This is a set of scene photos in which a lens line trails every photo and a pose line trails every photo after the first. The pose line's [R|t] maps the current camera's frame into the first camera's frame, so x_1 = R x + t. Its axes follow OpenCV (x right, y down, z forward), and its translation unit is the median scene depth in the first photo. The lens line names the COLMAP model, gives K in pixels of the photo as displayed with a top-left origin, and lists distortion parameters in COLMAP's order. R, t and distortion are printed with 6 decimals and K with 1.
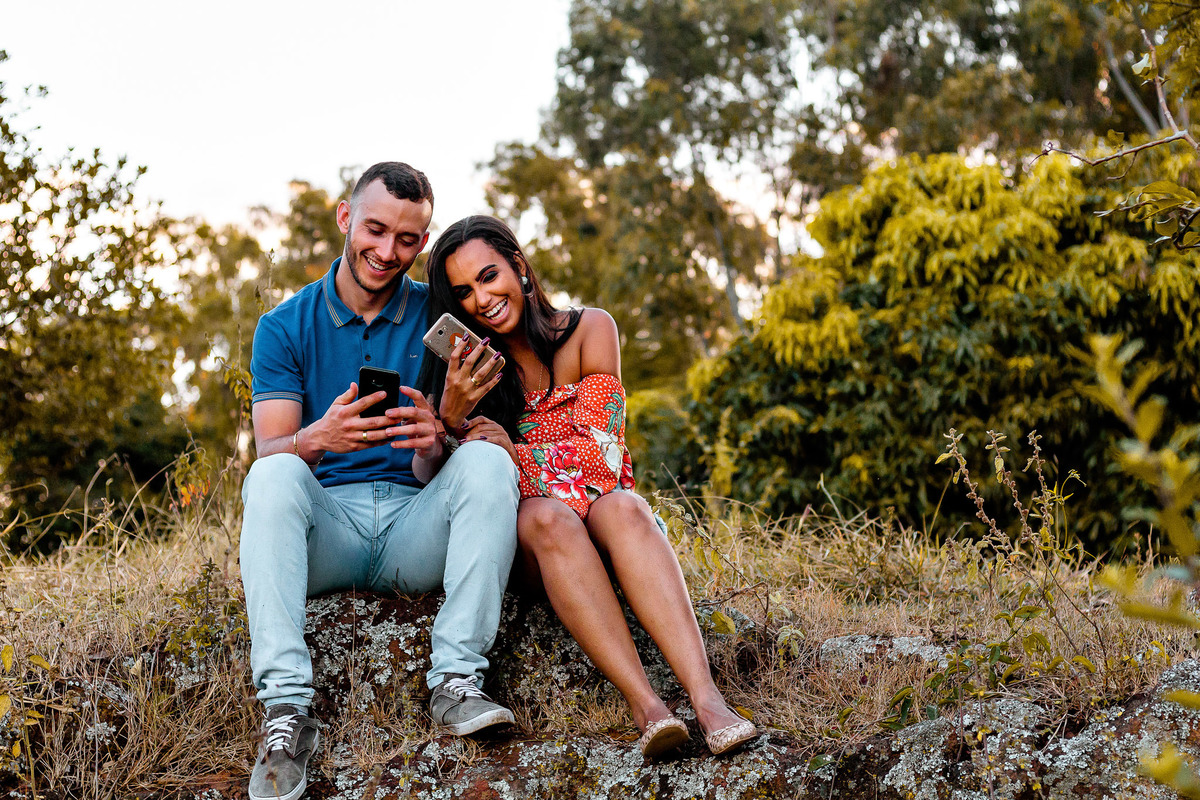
lens RADIAL K [[2647.4, 0, 600.0], [0, 2647.4, 400.0], [0, 0, 1]] dist [0.018307, -0.284457]
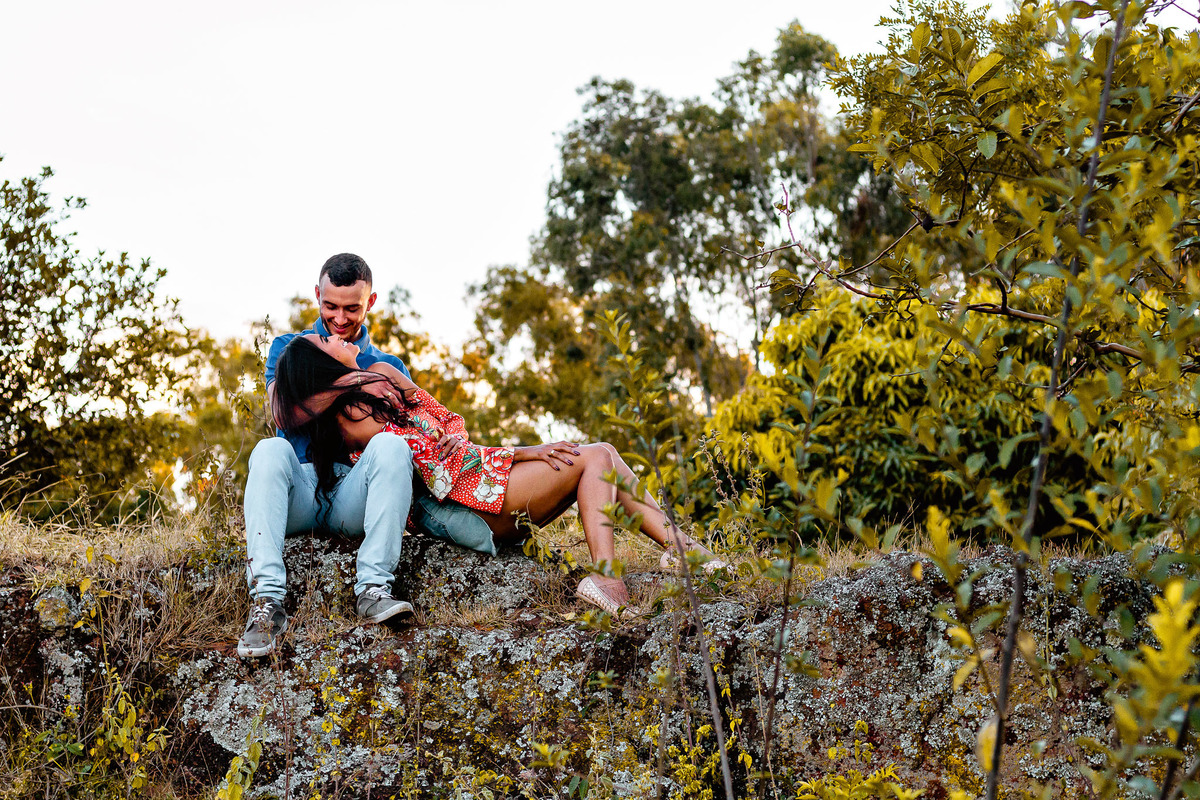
lens RADIAL K [[2647.4, 0, 600.0], [0, 2647.4, 400.0], [0, 0, 1]] dist [0.018307, -0.284457]
pose [[0.999501, 0.031590, 0.000219, 0.013394], [-0.031540, 0.998273, -0.049552, 0.012855], [-0.001784, 0.049520, 0.998772, -0.101103]]
